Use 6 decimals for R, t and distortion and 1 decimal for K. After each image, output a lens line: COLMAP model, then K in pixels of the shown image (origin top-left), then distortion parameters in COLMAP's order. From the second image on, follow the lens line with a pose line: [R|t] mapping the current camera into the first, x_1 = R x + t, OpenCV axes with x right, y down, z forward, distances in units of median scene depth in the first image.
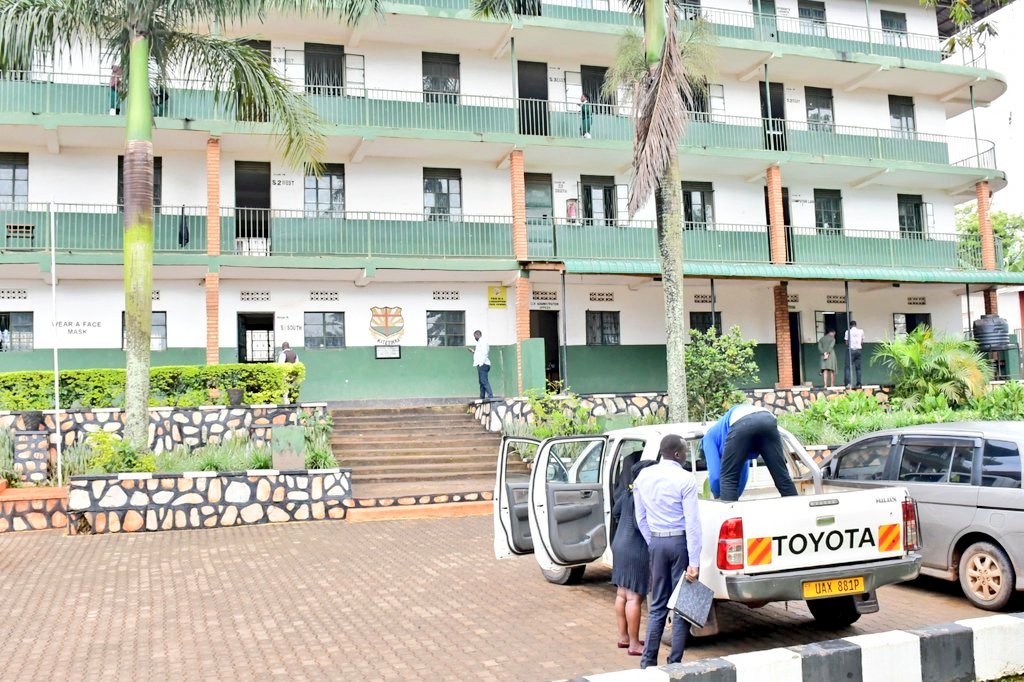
lens RADIAL K [[1057.7, 0, 510.6], [0, 1057.7, 341.9], [0, 0, 1]] dist [-0.134316, 0.053464]
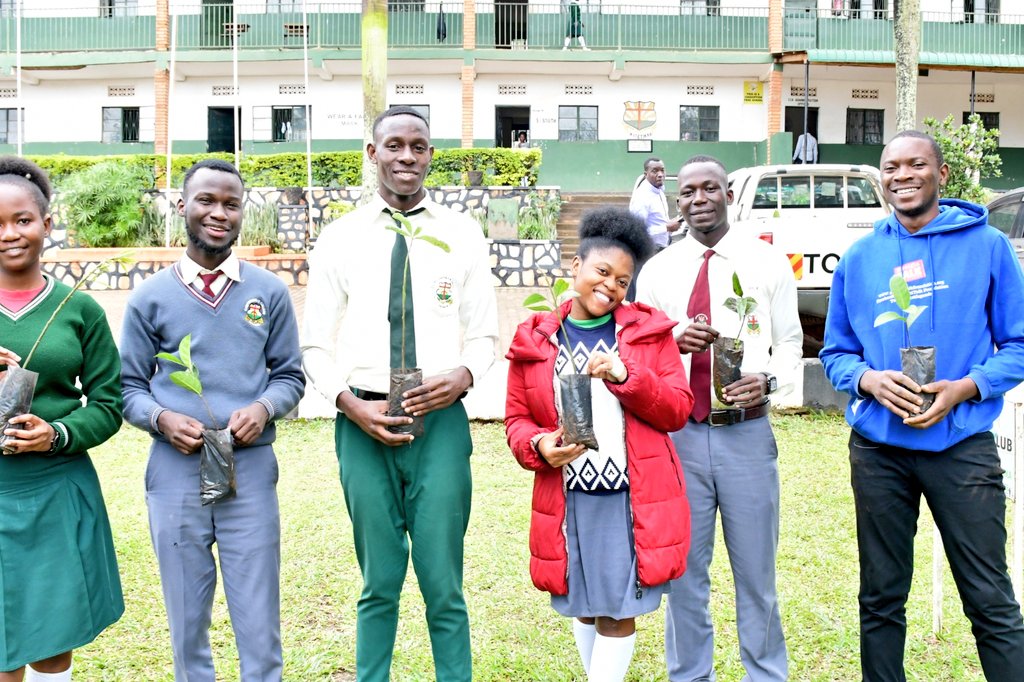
lens RADIAL K [[1057.7, 0, 510.6], [0, 1057.7, 341.9], [0, 0, 1]] dist [-0.134316, 0.053464]
pose [[0.950996, 0.061410, -0.303045, 0.105090], [-0.011146, 0.986250, 0.164881, 0.037925], [0.309004, -0.153424, 0.938604, -0.023539]]
